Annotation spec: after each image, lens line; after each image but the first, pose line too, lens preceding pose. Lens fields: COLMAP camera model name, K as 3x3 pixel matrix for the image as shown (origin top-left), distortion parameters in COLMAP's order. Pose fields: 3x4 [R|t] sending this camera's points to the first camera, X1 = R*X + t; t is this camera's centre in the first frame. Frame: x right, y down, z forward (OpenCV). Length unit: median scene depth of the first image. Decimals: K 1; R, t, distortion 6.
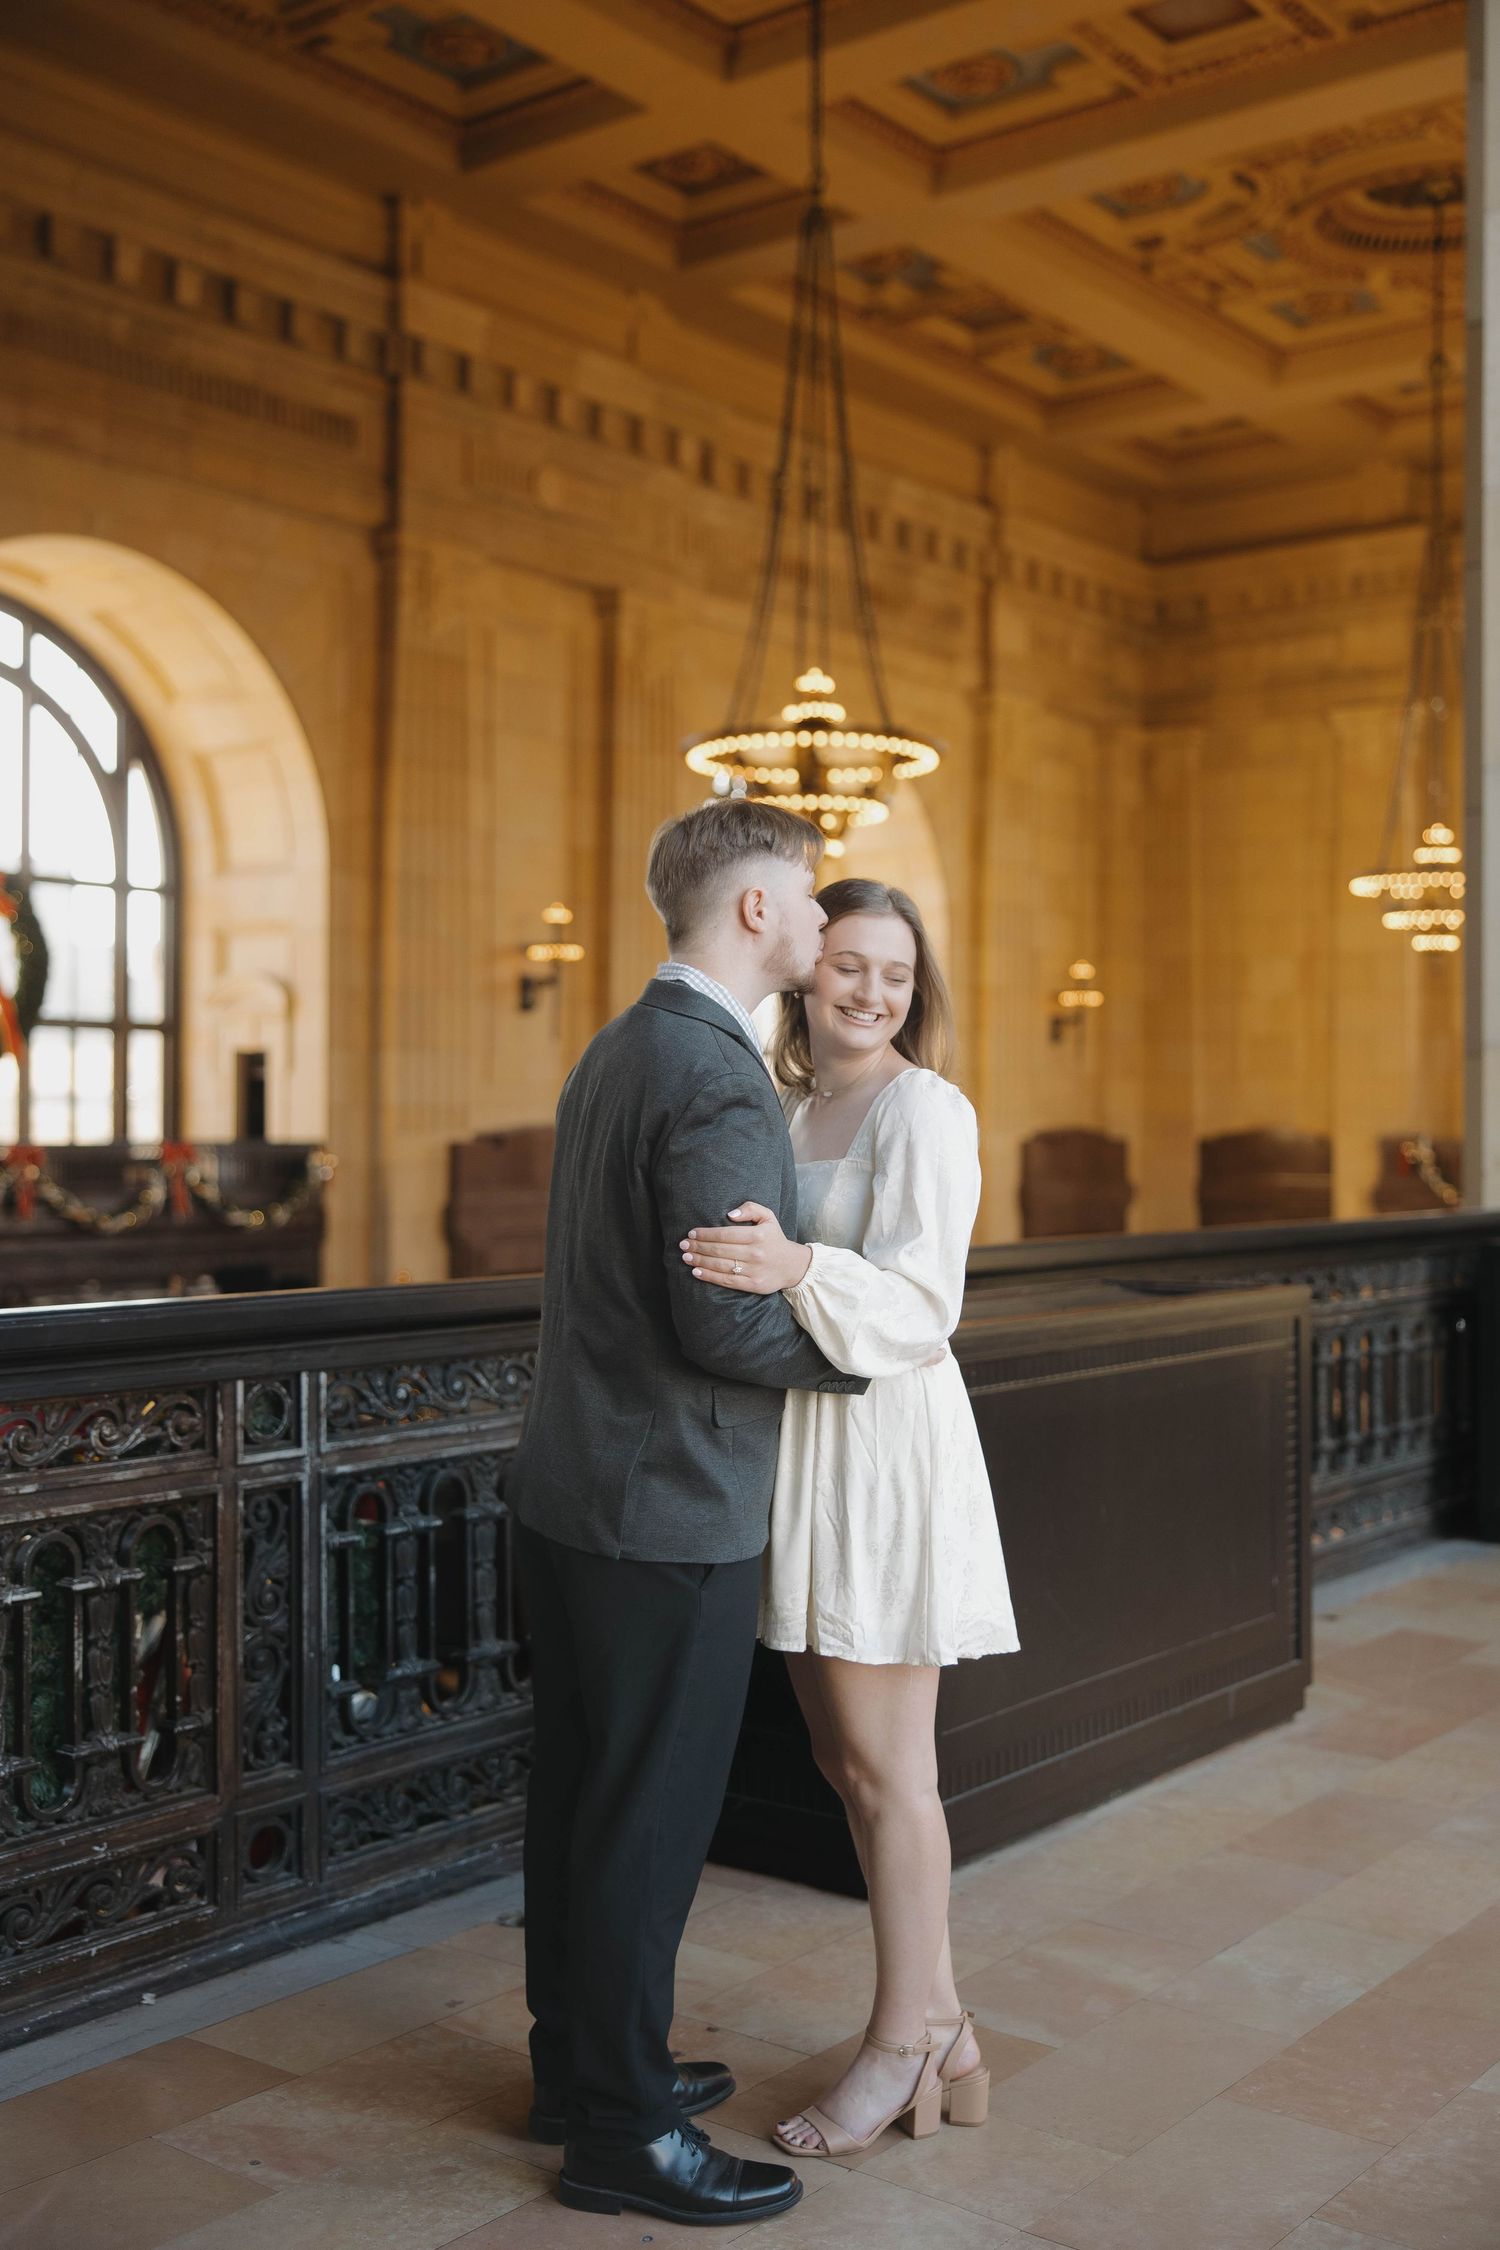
lens RADIAL K [[2388.3, 0, 740.7], [0, 2388.3, 1103.6], [0, 0, 1]] dist [0.006697, -0.004994]
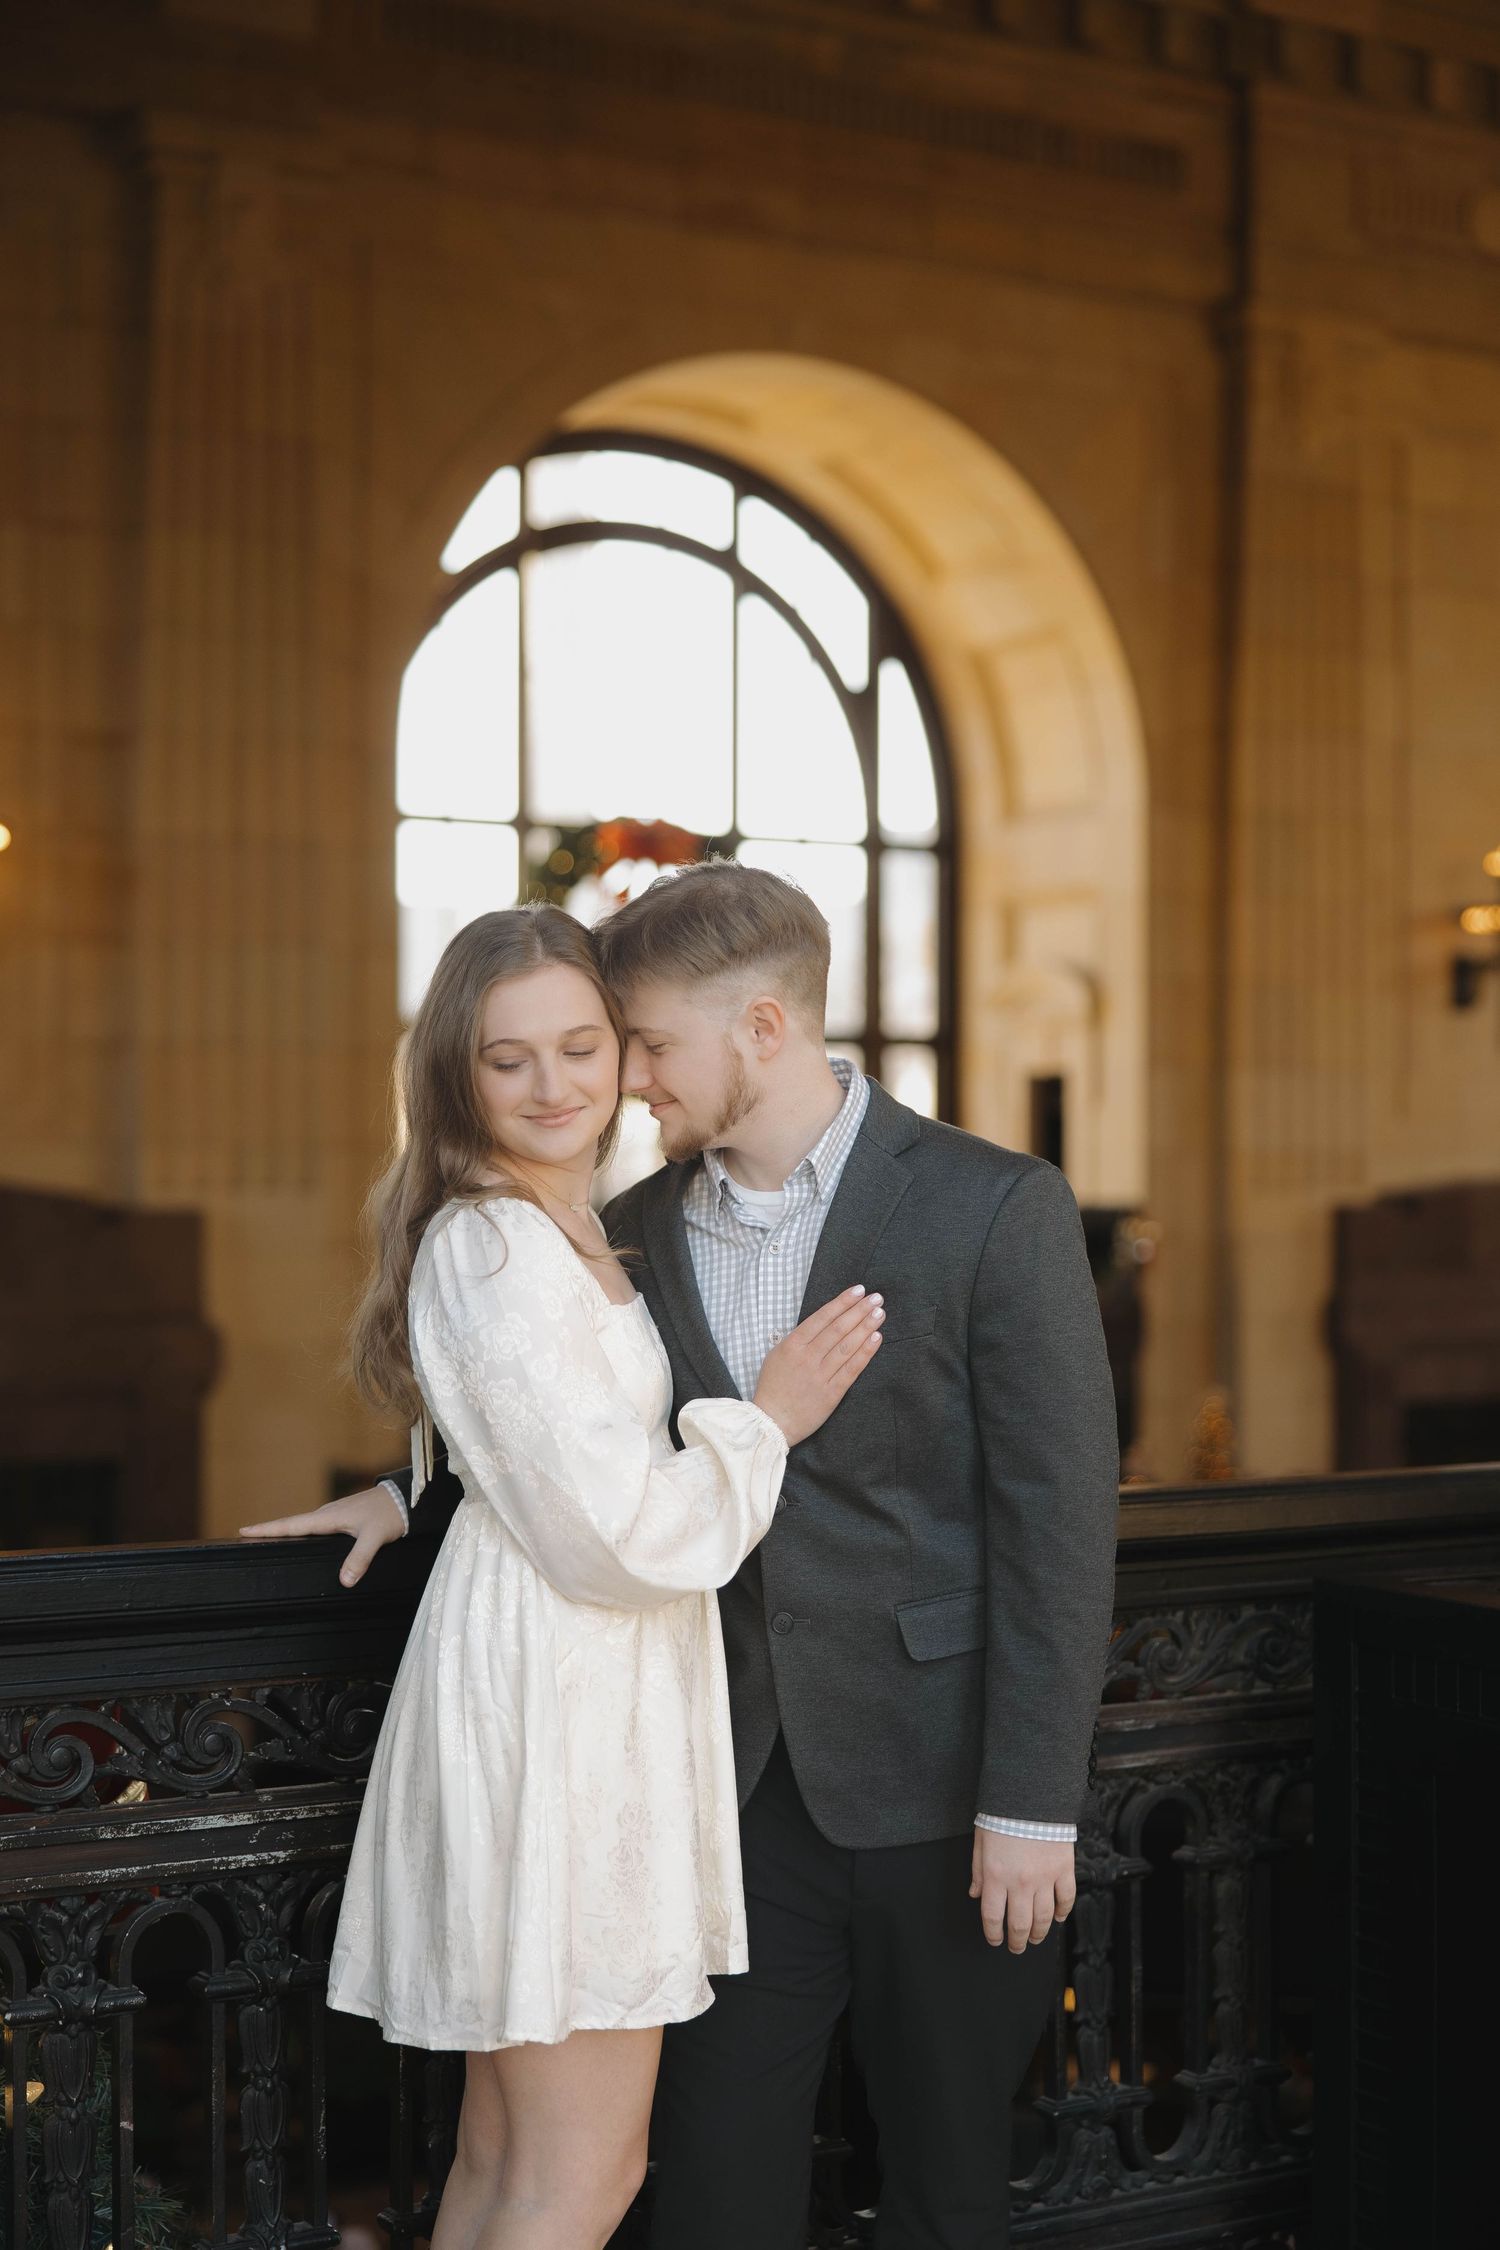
lens RADIAL K [[3262.3, 0, 750.0], [0, 3262.3, 1125.0], [0, 0, 1]] dist [0.001875, -0.001957]
pose [[0.929217, -0.007201, -0.369464, 0.066889], [0.004926, 0.999963, -0.007101, -0.000759], [0.369502, 0.004778, 0.929218, 0.087318]]
